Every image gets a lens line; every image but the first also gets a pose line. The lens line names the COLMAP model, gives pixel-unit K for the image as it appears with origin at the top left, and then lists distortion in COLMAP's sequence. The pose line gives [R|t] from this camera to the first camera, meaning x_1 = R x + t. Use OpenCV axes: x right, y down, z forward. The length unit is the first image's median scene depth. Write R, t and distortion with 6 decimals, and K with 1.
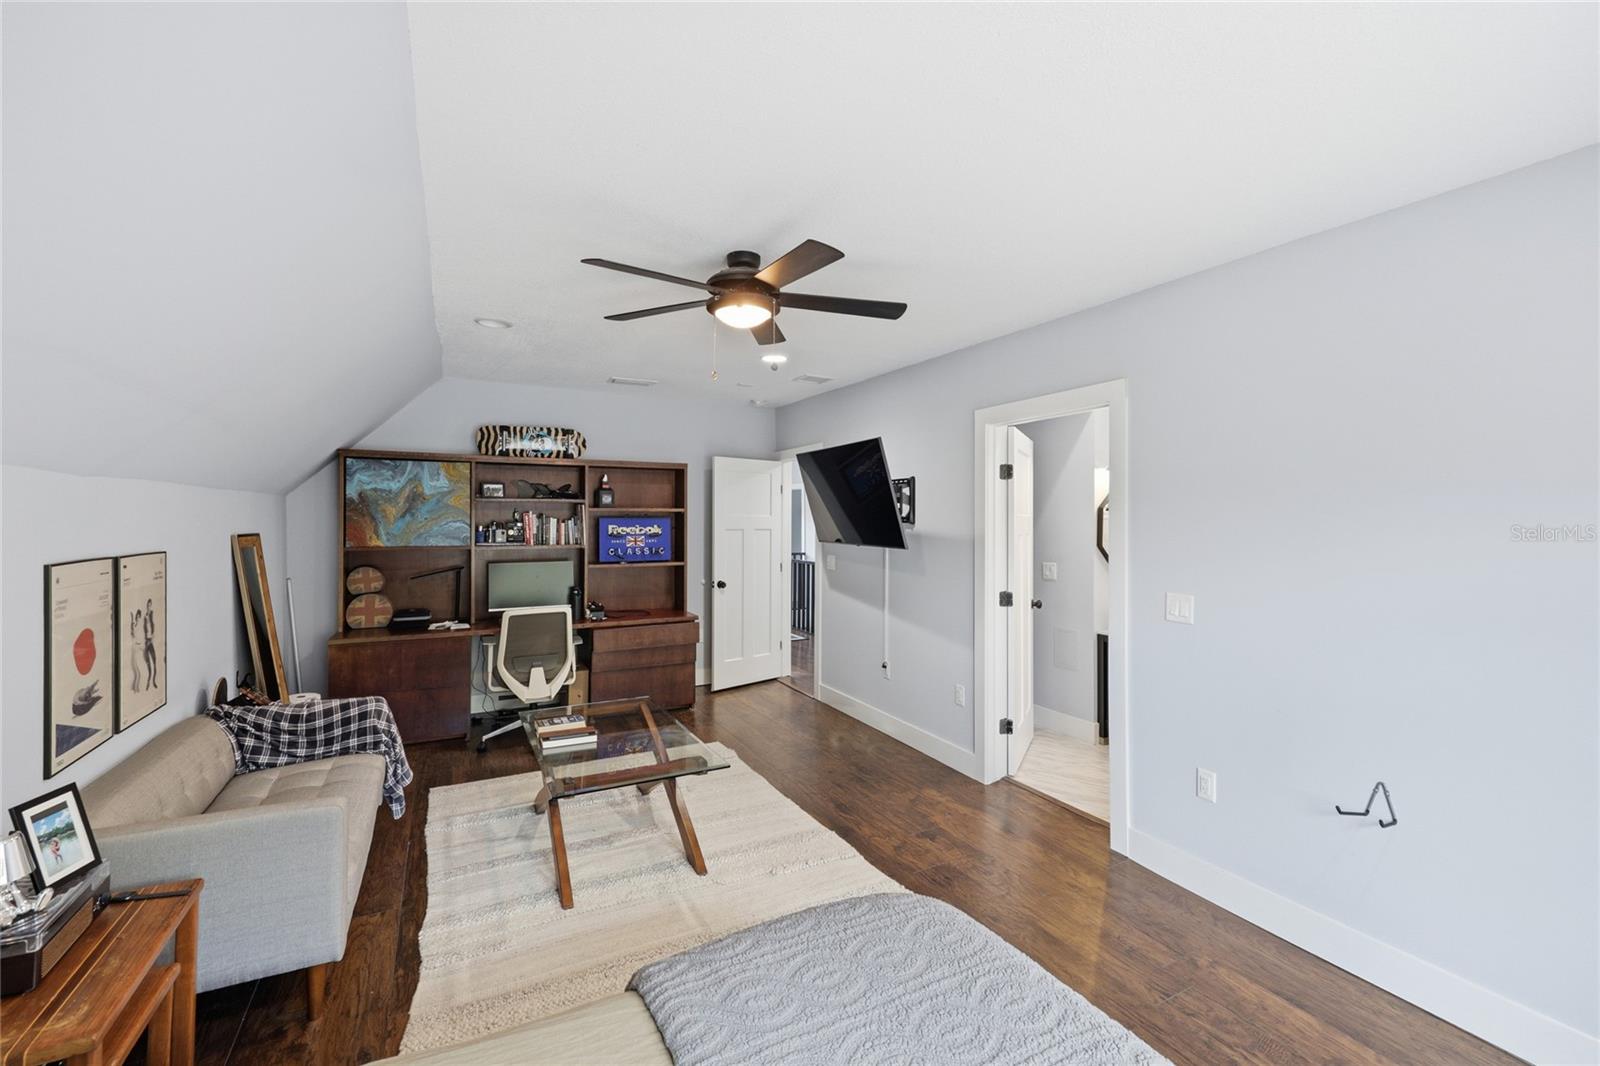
lens RADIAL K [[661.7, 0, 803.5], [0, 661.7, 519.2], [0, 0, 1]] dist [0.000956, -0.000477]
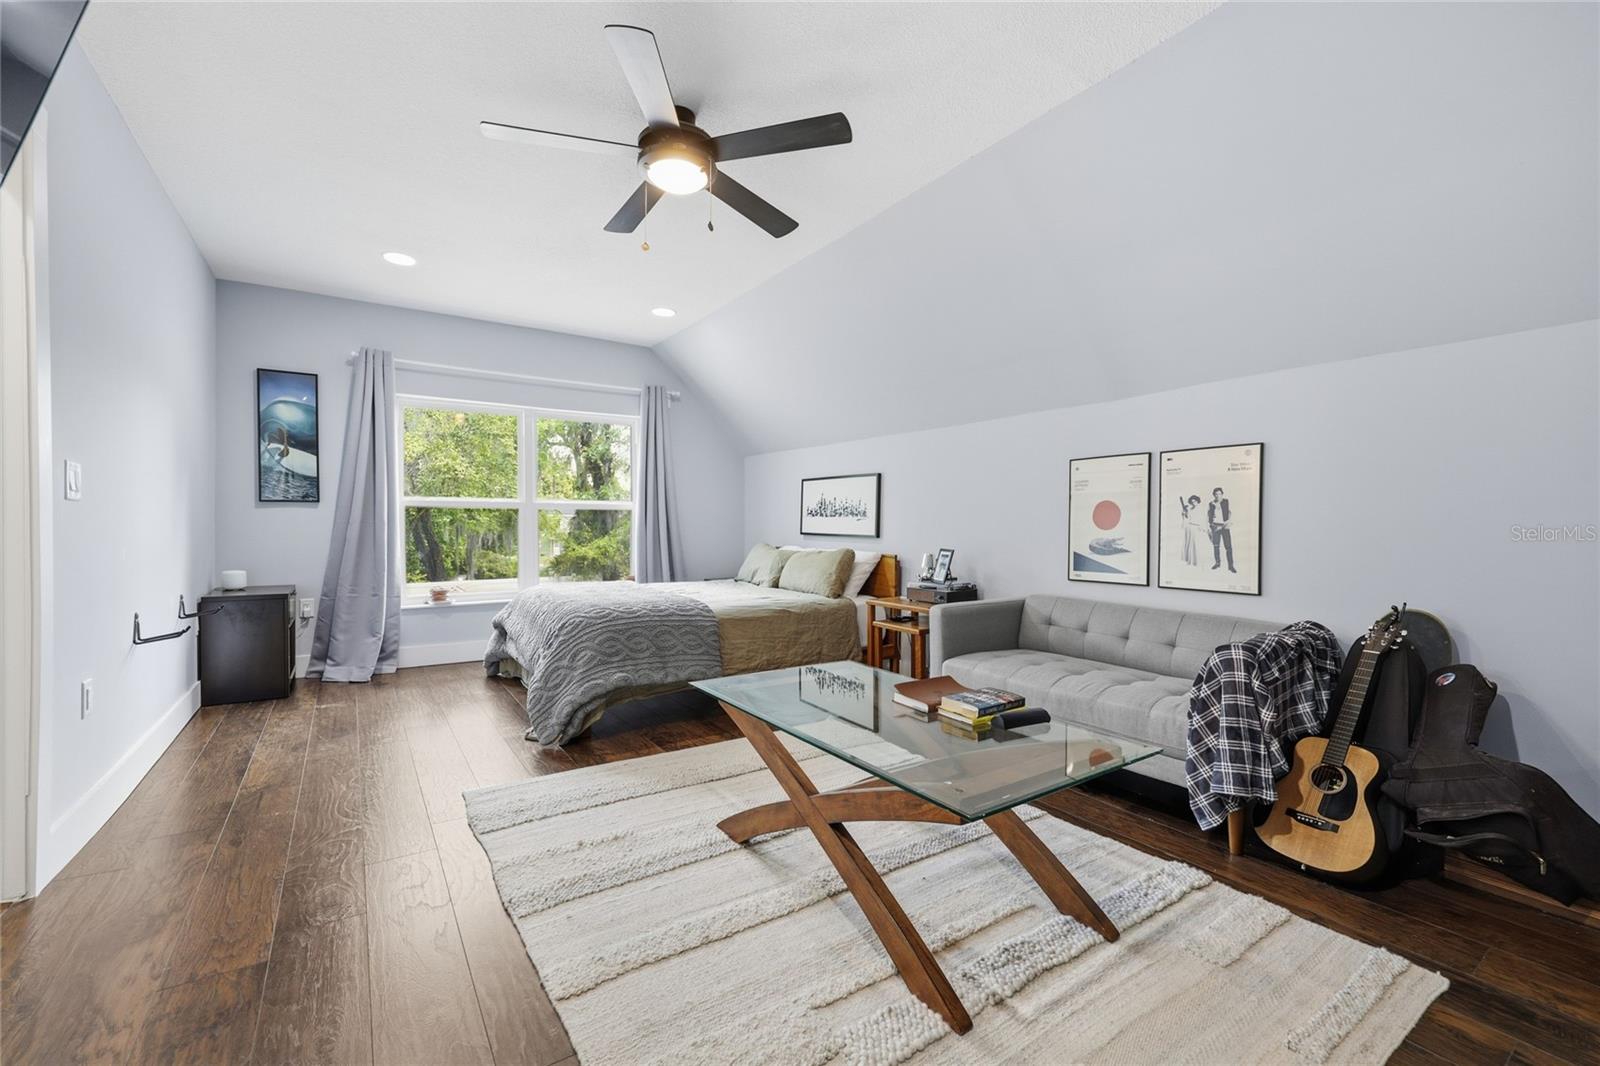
lens RADIAL K [[661.7, 0, 811.4], [0, 661.7, 532.3], [0, 0, 1]] dist [0.000956, -0.000477]
pose [[-0.993120, -0.010994, -0.116581, -0.100815], [-0.011713, 0.999916, 0.005484, 0.108675], [0.116511, 0.006812, -0.993166, 1.115547]]
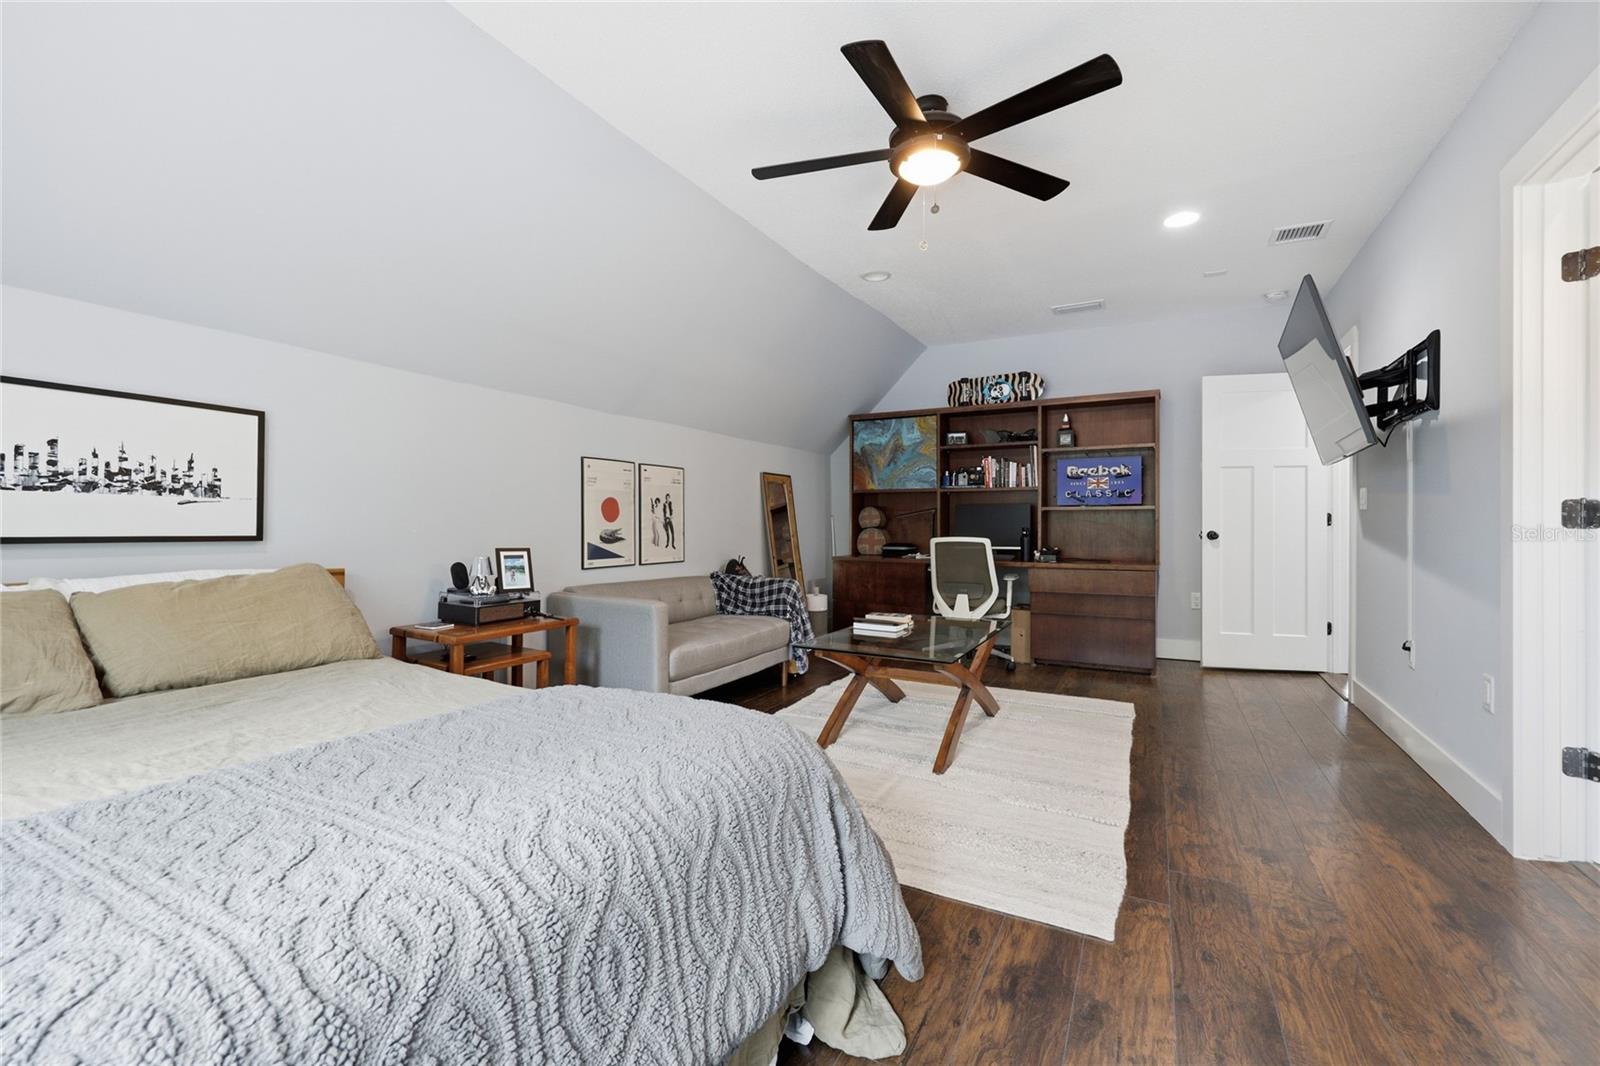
lens RADIAL K [[661.7, 0, 813.6], [0, 661.7, 523.3], [0, 0, 1]] dist [0.000956, -0.000477]
pose [[0.572509, -0.002257, -0.819895, 0.329483], [0.001084, 0.999997, -0.001996, 0.109811], [0.819897, 0.000254, 0.572510, 0.189253]]
